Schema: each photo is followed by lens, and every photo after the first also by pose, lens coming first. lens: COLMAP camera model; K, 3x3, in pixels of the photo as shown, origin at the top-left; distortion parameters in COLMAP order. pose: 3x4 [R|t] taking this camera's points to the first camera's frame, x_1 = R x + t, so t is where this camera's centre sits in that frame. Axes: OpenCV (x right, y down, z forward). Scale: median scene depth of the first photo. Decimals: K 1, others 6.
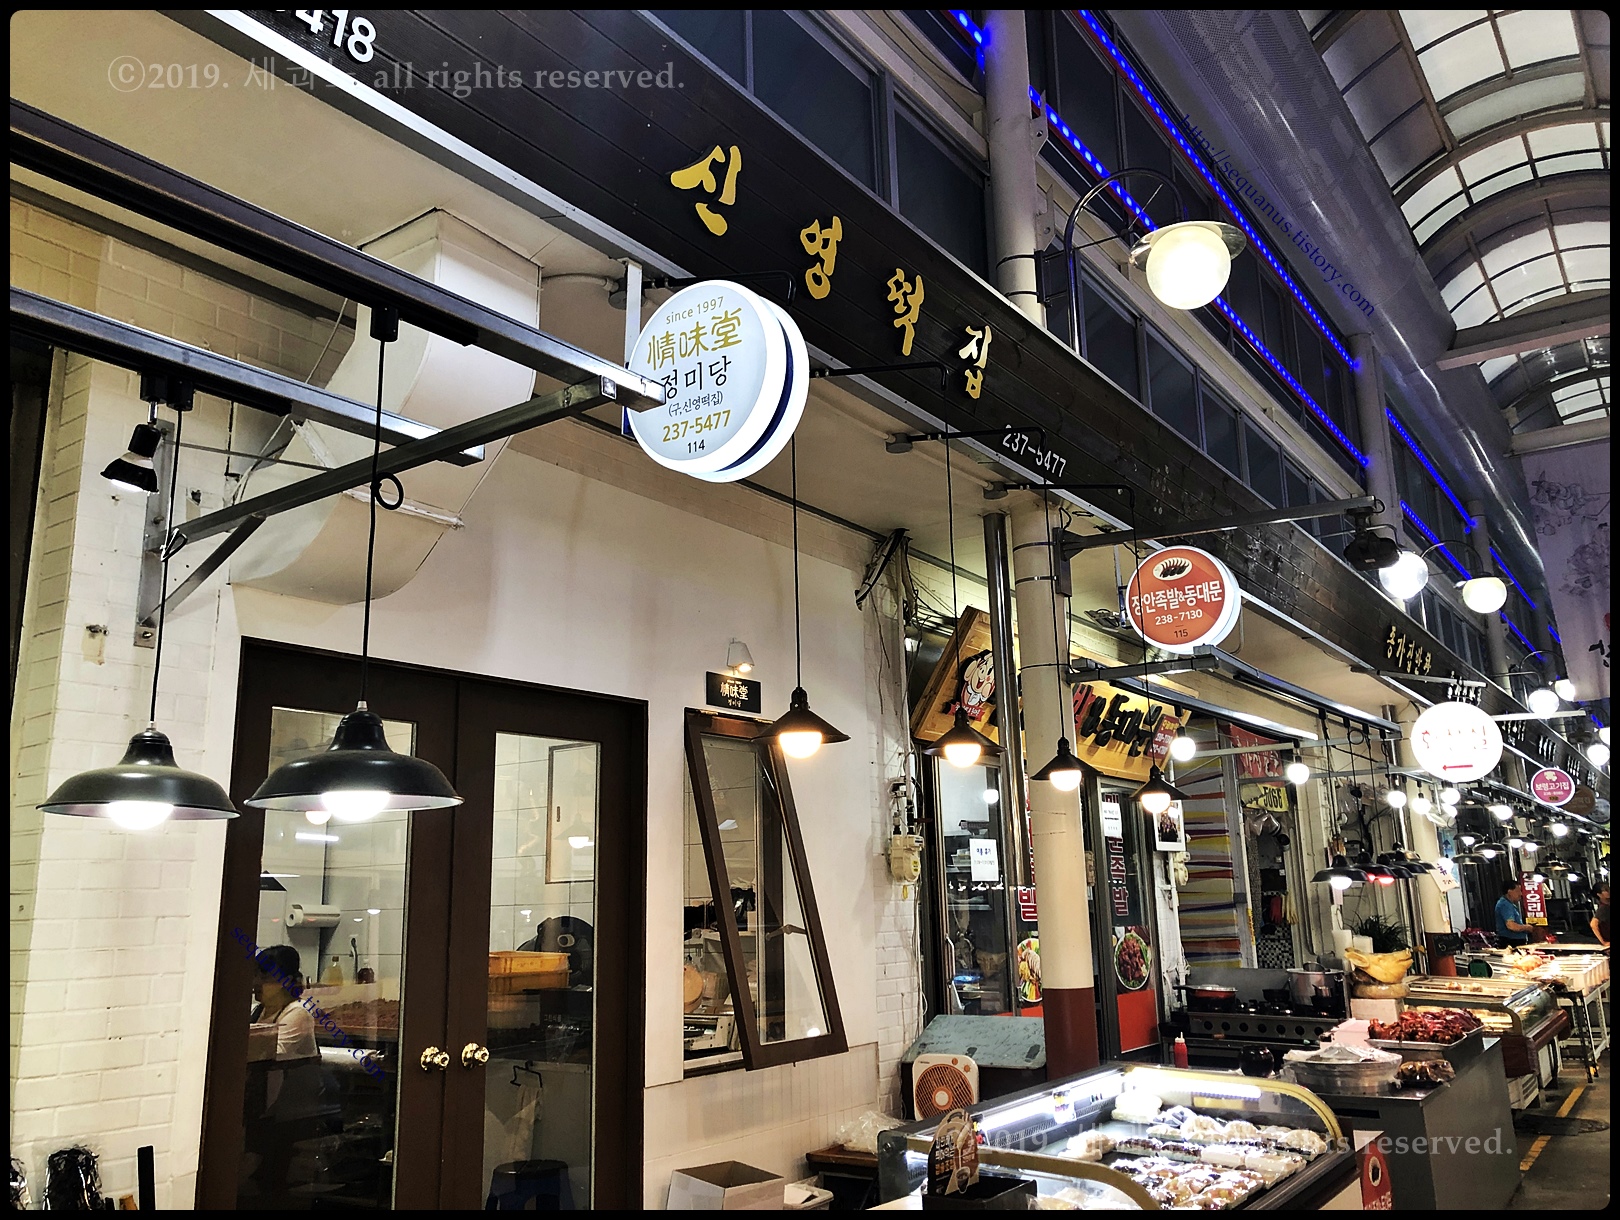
lens RADIAL K [[1235.8, 0, 810.0], [0, 1235.8, 610.0], [0, 0, 1]] dist [0.079600, 0.001598]
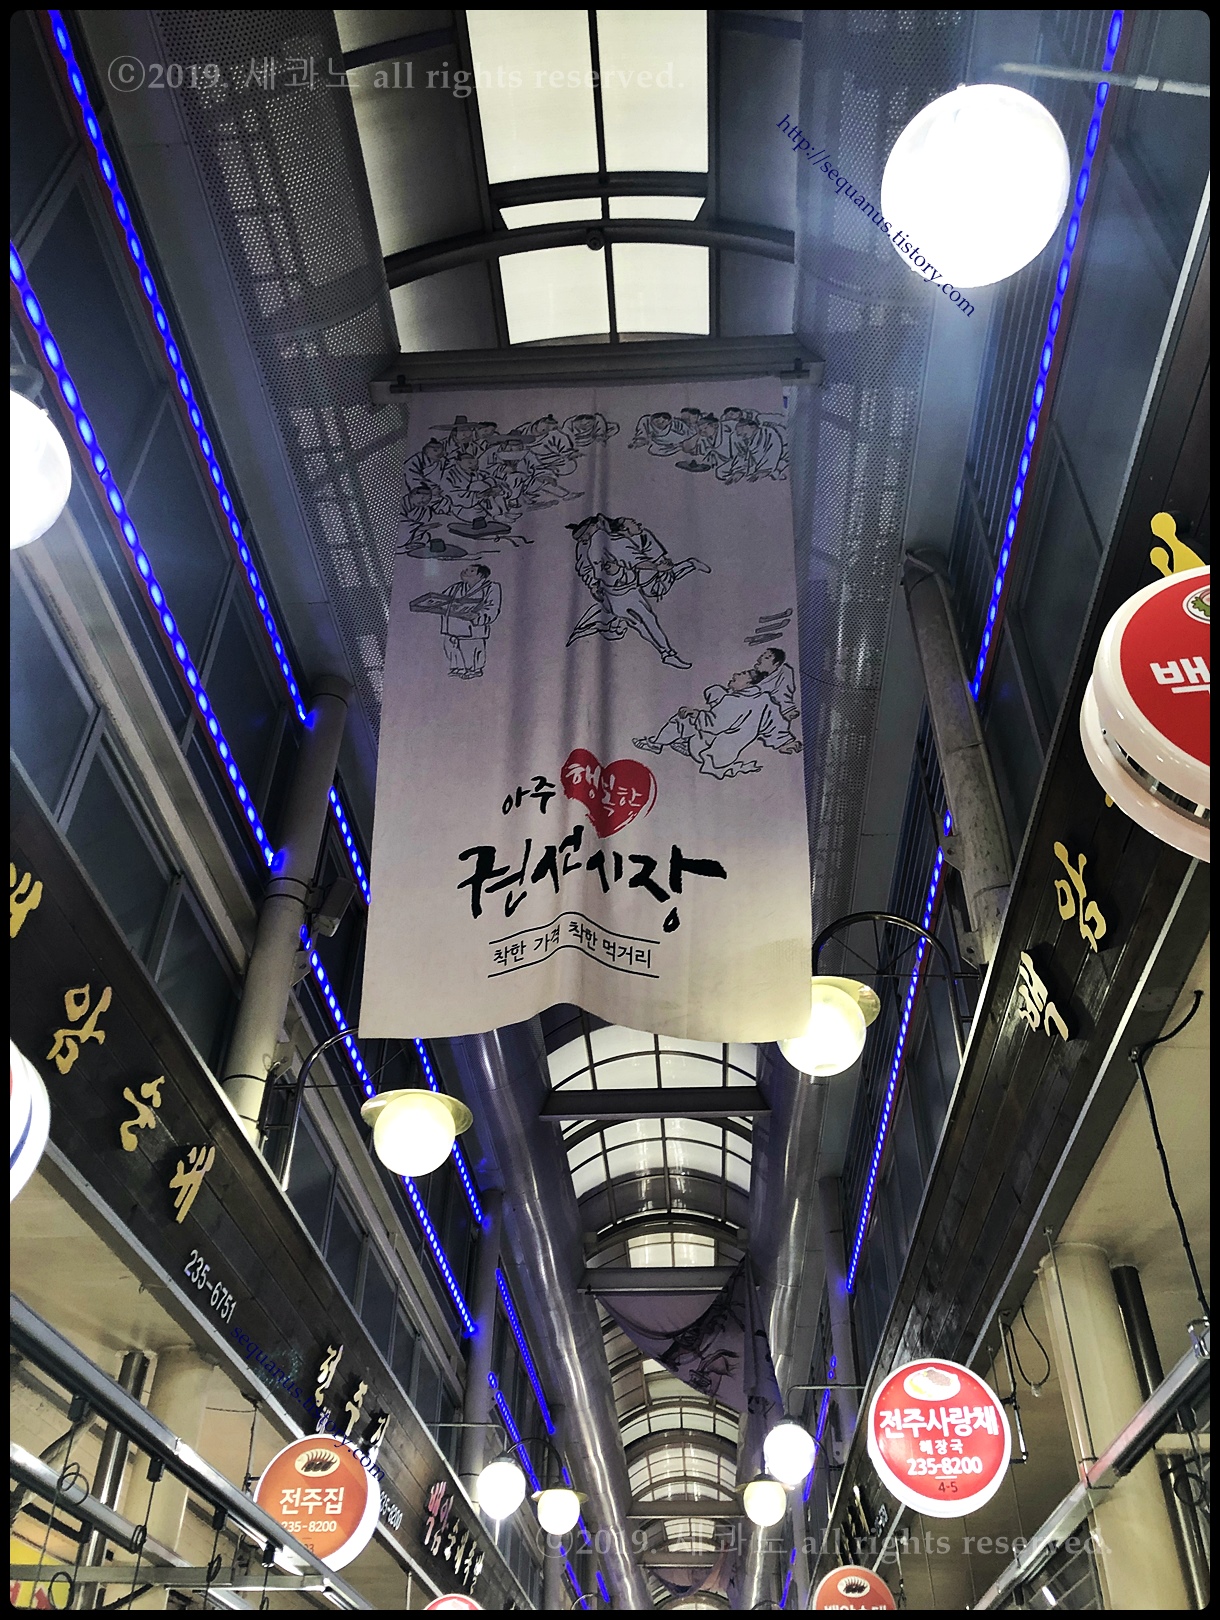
lens RADIAL K [[1235.8, 0, 610.0], [0, 1235.8, 810.0], [0, 0, 1]] dist [0.079600, 0.001598]
pose [[0.843766, 0.389003, 0.369778, -0.072134], [-0.182665, 0.855977, -0.483670, -0.023560], [-0.504671, 0.340559, 0.793301, -0.095610]]
